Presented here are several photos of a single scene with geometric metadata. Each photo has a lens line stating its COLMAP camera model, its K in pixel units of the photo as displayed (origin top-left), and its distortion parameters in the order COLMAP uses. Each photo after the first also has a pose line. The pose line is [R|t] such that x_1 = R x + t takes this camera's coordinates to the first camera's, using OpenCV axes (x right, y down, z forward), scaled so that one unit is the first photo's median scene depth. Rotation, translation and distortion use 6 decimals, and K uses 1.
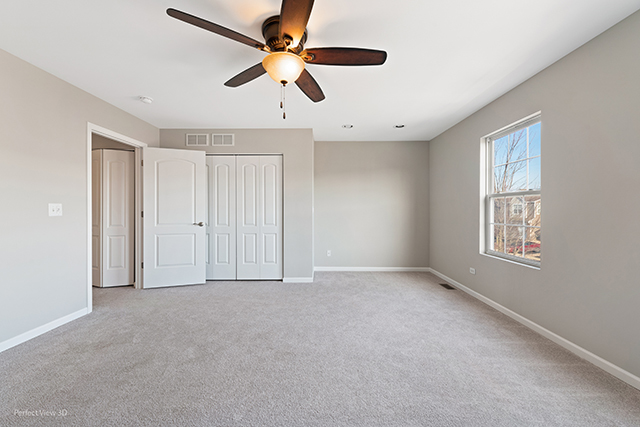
lens RADIAL K [[254.3, 0, 320.0], [0, 254.3, 213.5], [0, 0, 1]] dist [0.000086, 0.000005]
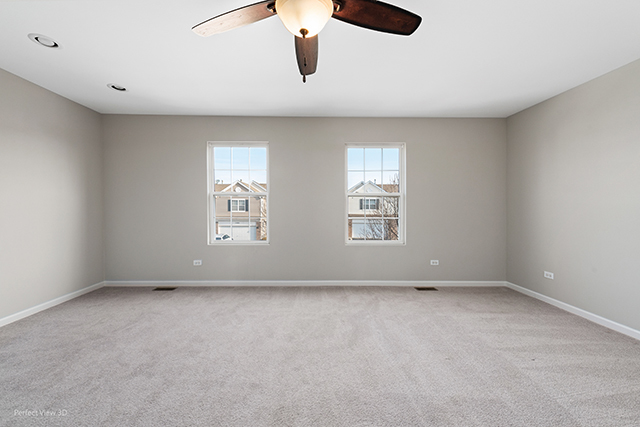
lens RADIAL K [[254.4, 0, 318.1], [0, 254.4, 204.5], [0, 0, 1]] dist [-0.000412, -0.000067]
pose [[-0.027261, 0.003257, 0.999623, -0.540669], [0.011349, 0.999931, -0.002949, -0.010187], [-0.999564, 0.011265, -0.027296, 0.592202]]
